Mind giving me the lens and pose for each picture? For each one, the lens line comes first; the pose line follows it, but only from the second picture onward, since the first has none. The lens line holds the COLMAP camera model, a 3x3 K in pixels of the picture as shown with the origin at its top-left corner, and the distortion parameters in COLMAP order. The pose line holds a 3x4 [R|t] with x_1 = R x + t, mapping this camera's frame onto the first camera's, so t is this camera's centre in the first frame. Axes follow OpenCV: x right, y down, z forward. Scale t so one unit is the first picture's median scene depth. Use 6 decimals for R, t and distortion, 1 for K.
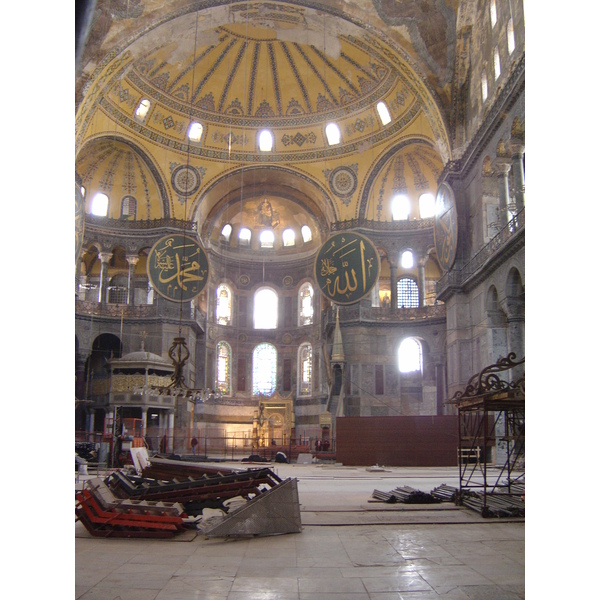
lens RADIAL K [[678.9, 0, 298.1], [0, 678.9, 293.7], [0, 0, 1]] dist [-0.130304, 0.000000]
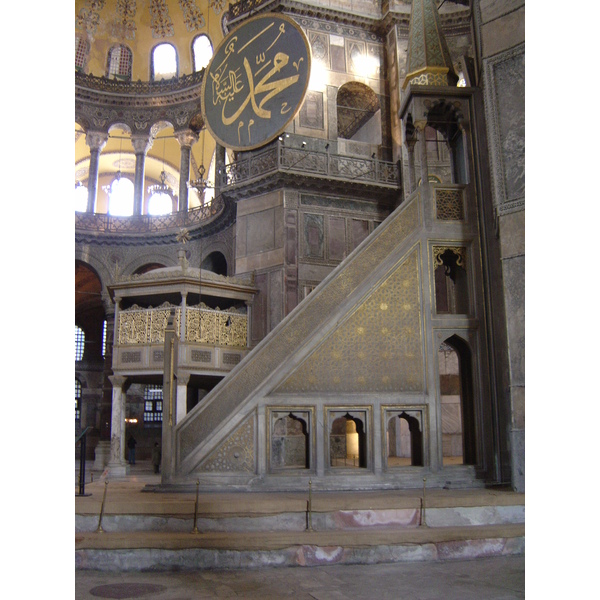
lens RADIAL K [[678.9, 0, 300.1], [0, 678.9, 298.4], [0, 0, 1]] dist [-0.130304, 0.000000]
pose [[0.309115, -0.201677, -0.929394, 0.241956], [0.215723, 0.966652, -0.138013, 0.180308], [0.926235, -0.157830, 0.342314, 0.822123]]
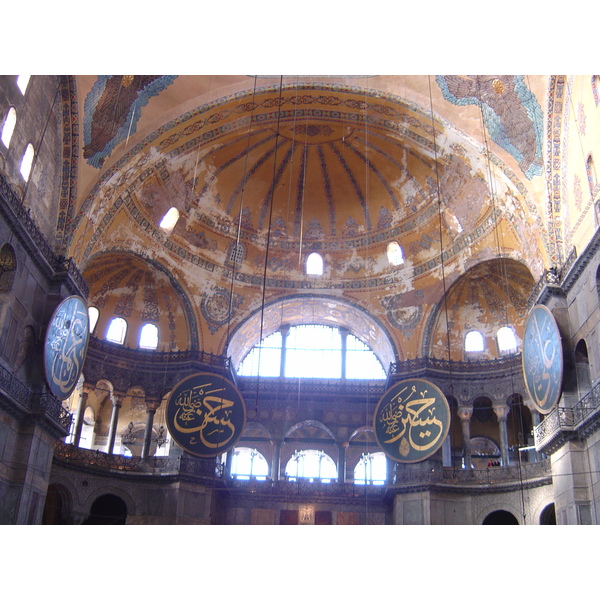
lens RADIAL K [[678.9, 0, 300.1], [0, 678.9, 300.9], [0, 0, 1]] dist [-0.130304, 0.000000]
pose [[0.998271, -0.000879, -0.058778, -0.016284], [-0.012777, 0.972742, -0.231540, 0.017818], [0.057379, 0.231890, 0.971048, 0.186730]]
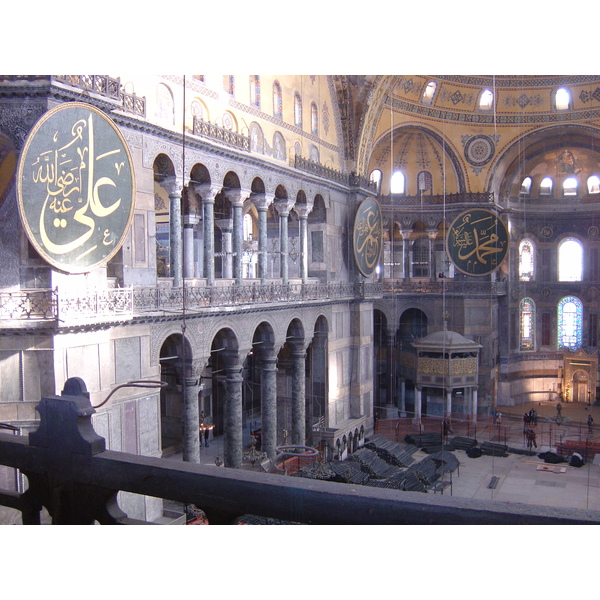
lens RADIAL K [[678.9, 0, 301.0], [0, 678.9, 303.3], [0, 0, 1]] dist [-0.130304, 0.000000]
pose [[0.896314, 0.005055, -0.443391, 0.032885], [0.105830, 0.968599, 0.224978, -0.199527], [0.430606, -0.248575, 0.867634, -0.010684]]
